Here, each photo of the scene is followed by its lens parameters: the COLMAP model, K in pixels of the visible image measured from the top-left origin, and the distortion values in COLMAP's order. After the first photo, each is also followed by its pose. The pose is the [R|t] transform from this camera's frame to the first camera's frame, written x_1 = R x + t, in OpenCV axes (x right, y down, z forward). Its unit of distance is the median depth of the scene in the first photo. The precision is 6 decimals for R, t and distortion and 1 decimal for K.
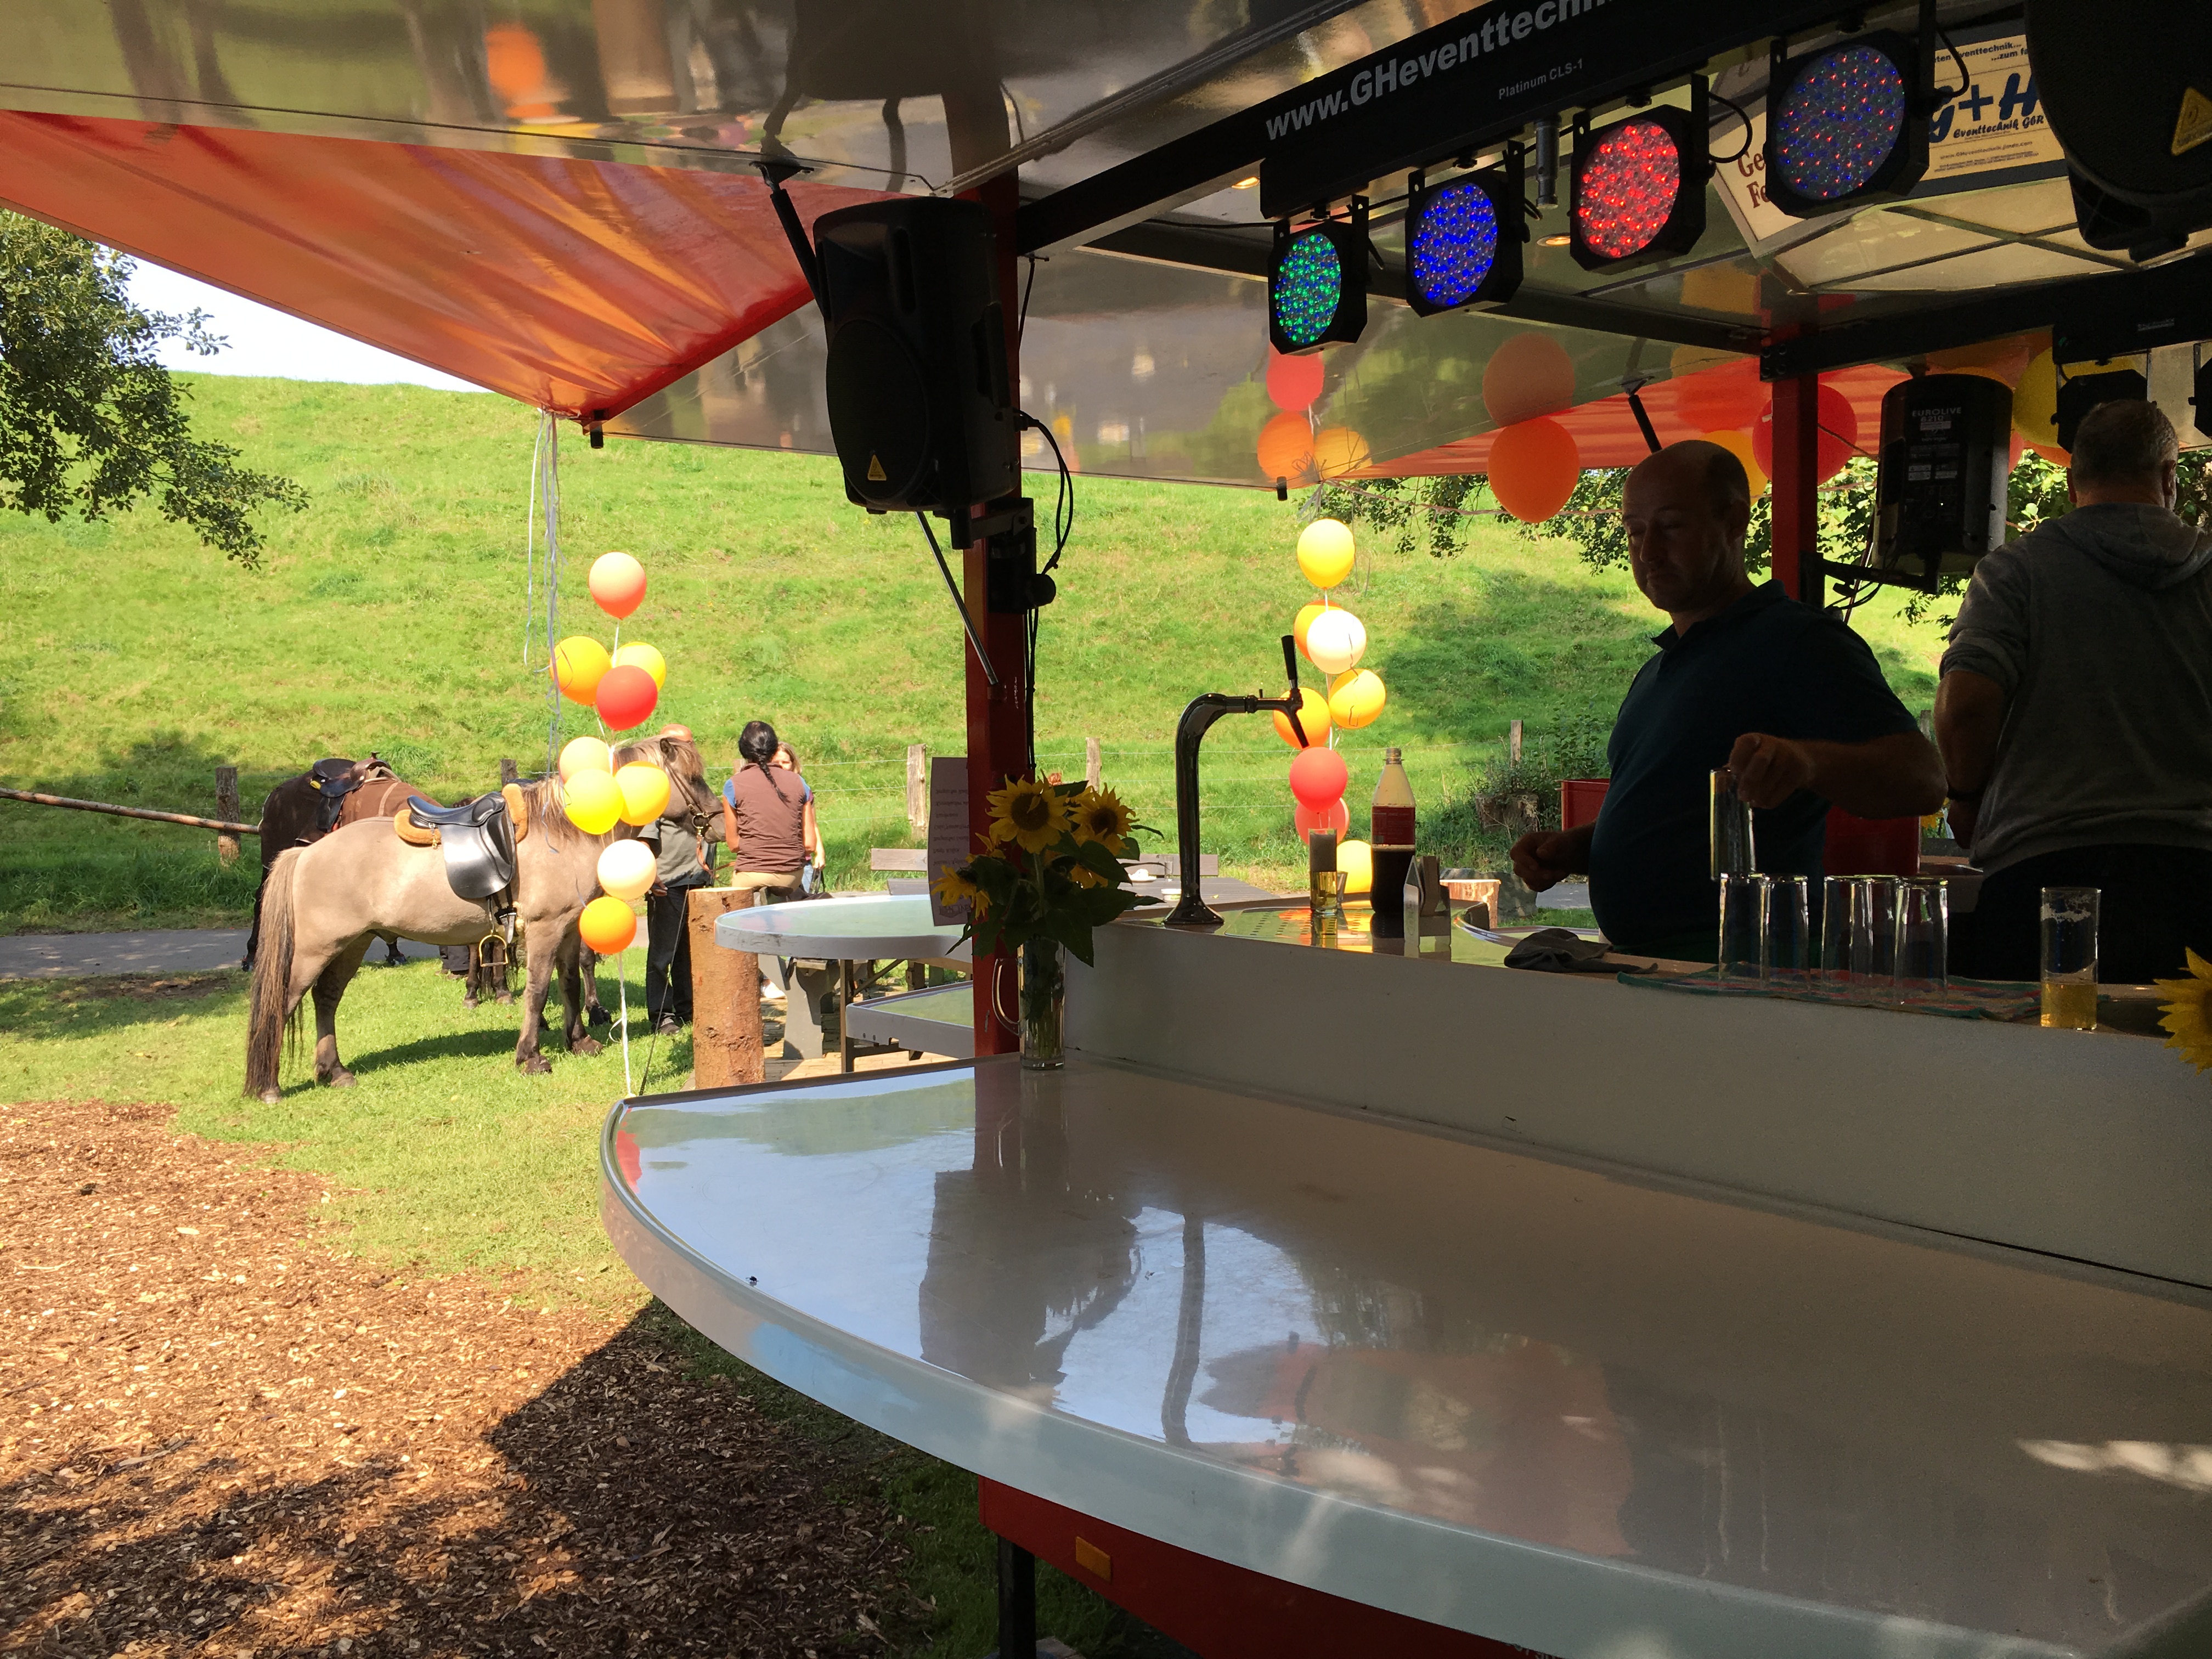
lens RADIAL K [[1910.3, 0, 1093.9], [0, 1910.3, 824.2], [0, 0, 1]] dist [0.080367, -0.096059]
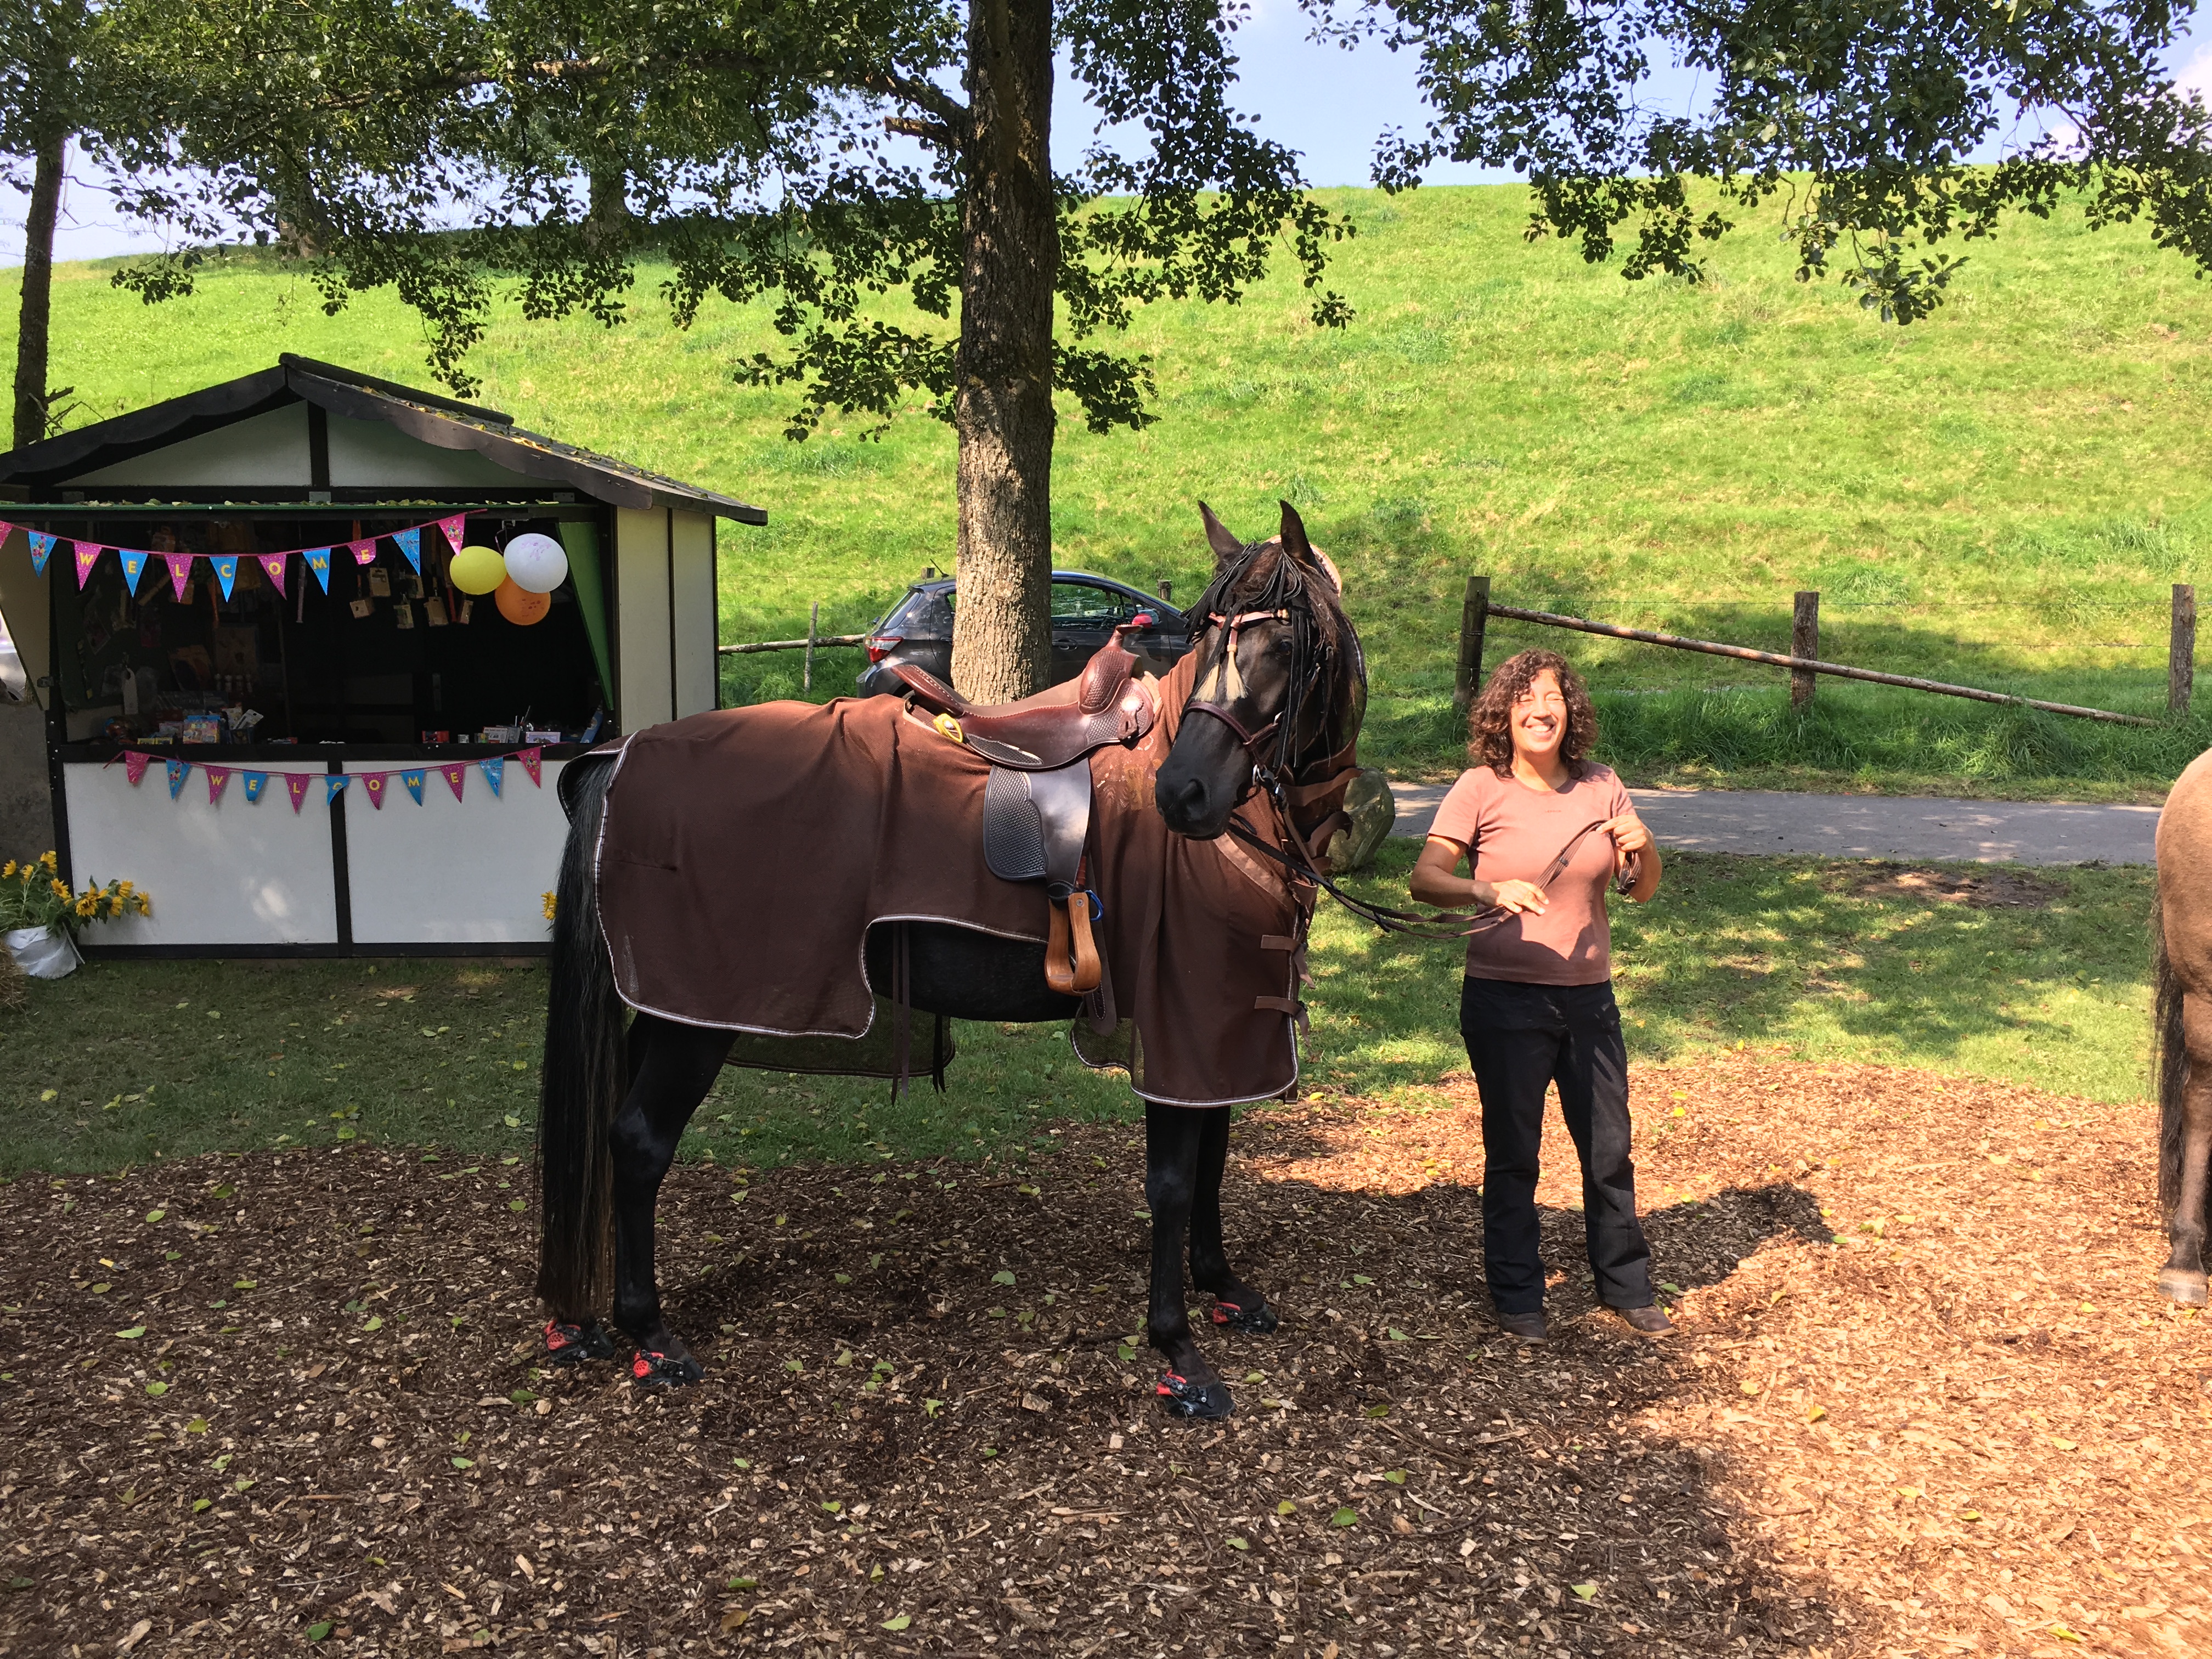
lens RADIAL K [[1910.3, 0, 1111.7], [0, 1910.3, 822.3], [0, 0, 1]] dist [0.080367, -0.096059]
pose [[0.873156, 0.069238, -0.482499, -0.795361], [-0.029312, 0.995527, 0.089813, 0.010219], [0.486559, -0.064278, 0.871280, 0.362473]]
